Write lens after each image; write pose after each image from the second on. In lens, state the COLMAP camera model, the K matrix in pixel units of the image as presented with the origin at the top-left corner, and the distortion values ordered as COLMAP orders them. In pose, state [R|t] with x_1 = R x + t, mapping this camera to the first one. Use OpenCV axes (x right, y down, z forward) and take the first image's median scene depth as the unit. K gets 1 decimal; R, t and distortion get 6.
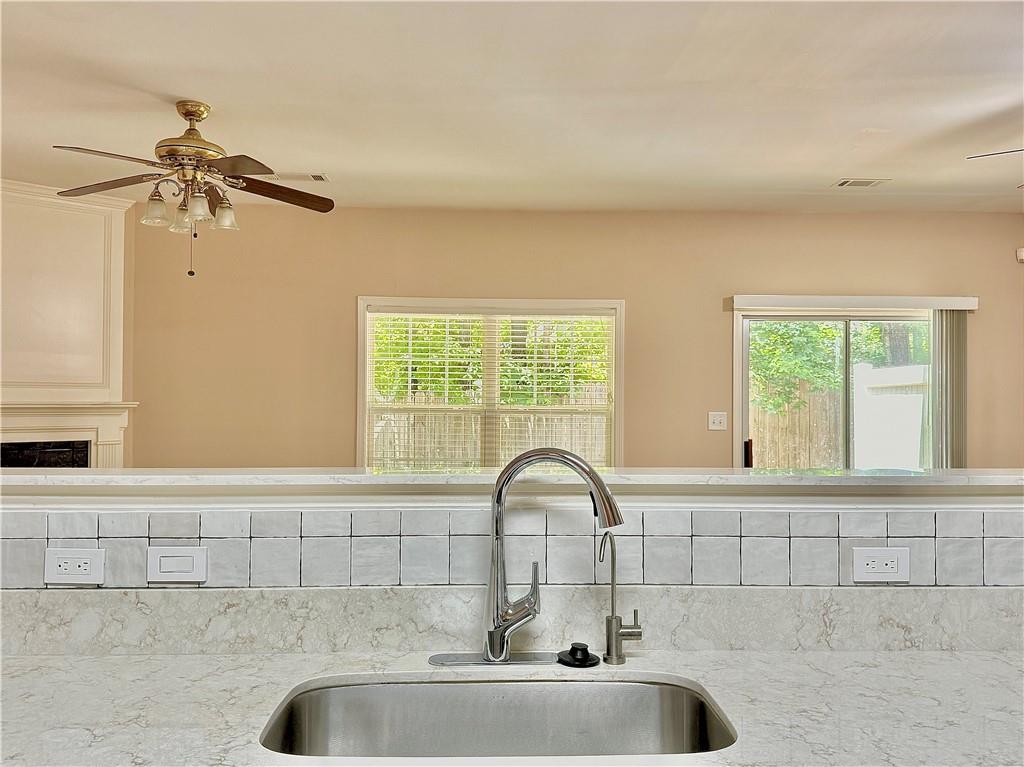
lens RADIAL K [[901.1, 0, 521.5], [0, 901.1, 382.4], [0, 0, 1]] dist [0.066394, -0.014835]
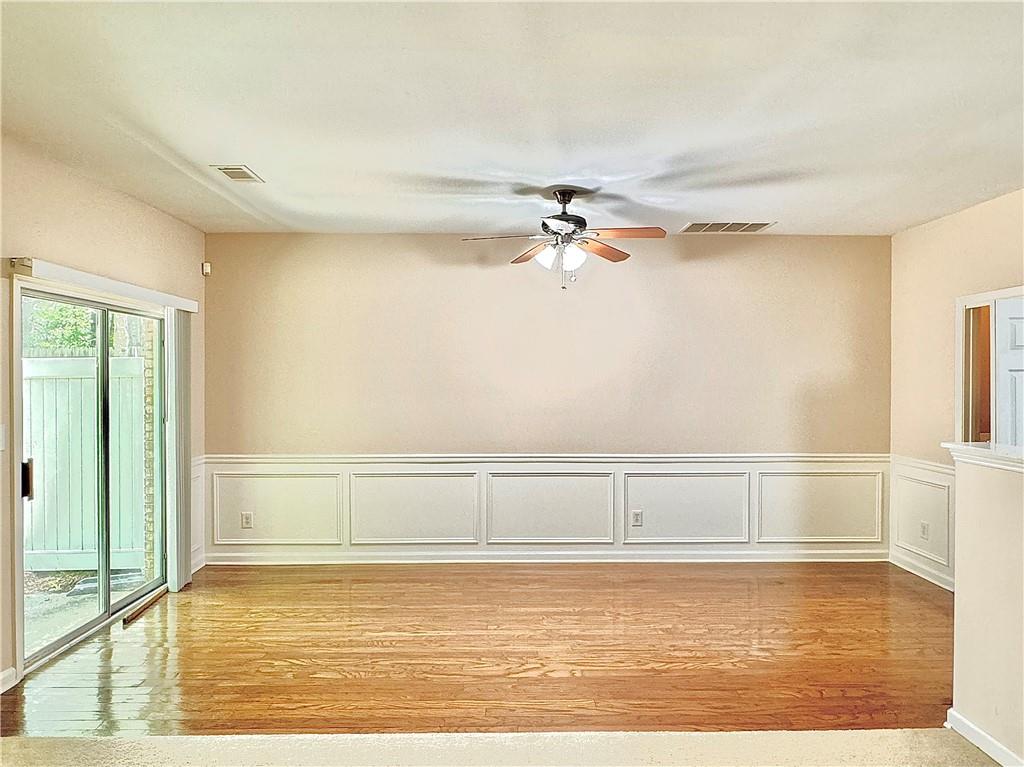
lens RADIAL K [[628.9, 0, 510.4], [0, 628.9, 385.0], [0, 0, 1]] dist [0.001033, 0.001415]
pose [[0.014108, -0.016294, 0.999768, -0.383811], [-0.014610, 0.999757, 0.016500, -0.016762], [-0.999794, -0.014840, 0.013866, 0.940700]]
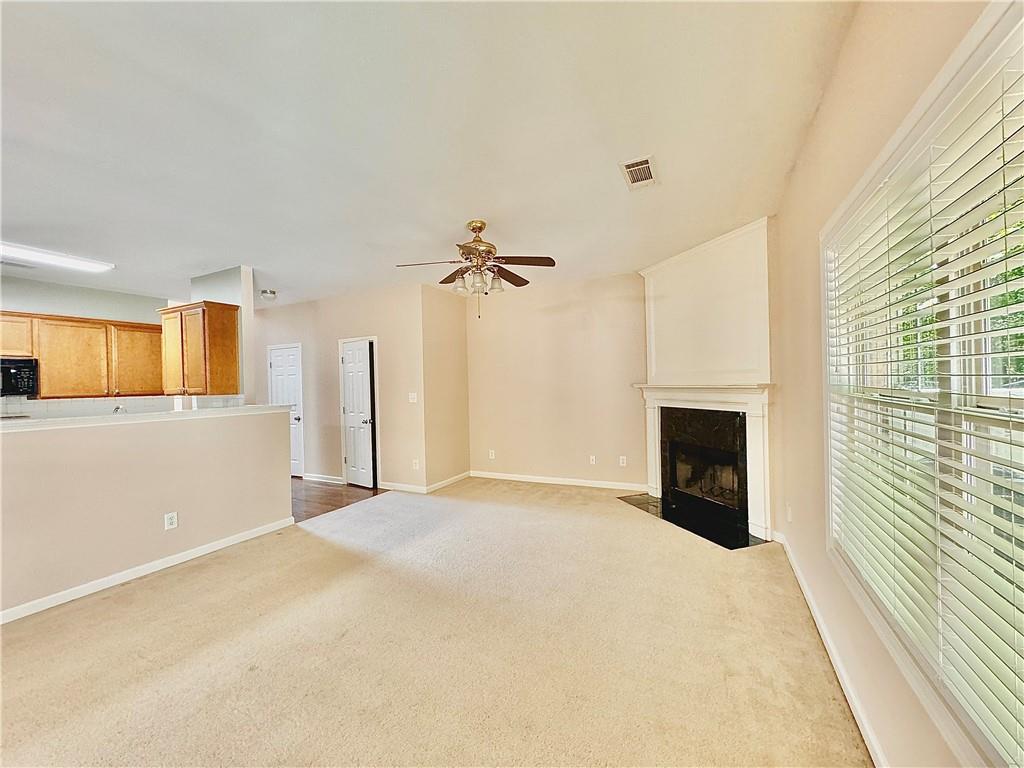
lens RADIAL K [[411.1, 0, 513.0], [0, 411.1, 383.9], [0, 0, 1]] dist [-0.000440, 0.000064]
pose [[-0.476083, 0.004907, -0.879387, 0.320365], [0.035287, 0.999286, -0.013527, 0.026593], [0.878692, -0.037471, -0.475916, 1.432773]]
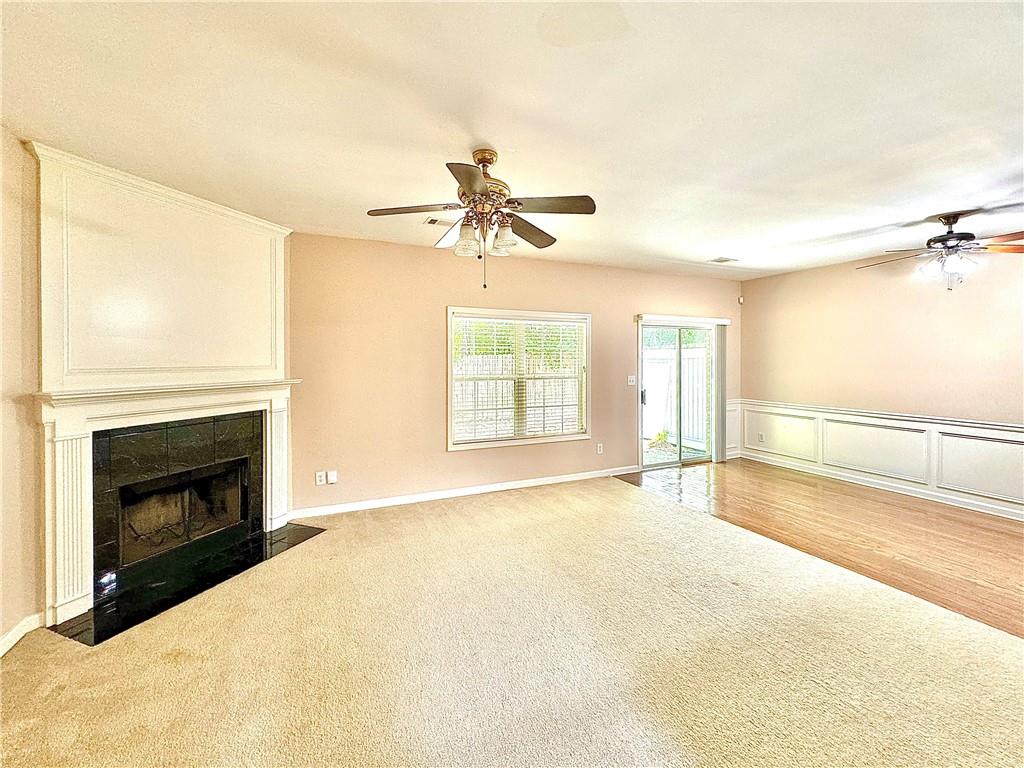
lens RADIAL K [[429.5, 0, 513.2], [0, 429.5, 359.4], [0, 0, 1]] dist [-0.002881, -0.000105]
pose [[0.918215, -0.009076, 0.395977, -0.563832], [0.001880, 0.999826, 0.018558, -0.027870], [-0.396077, -0.016296, 0.918073, 0.425744]]
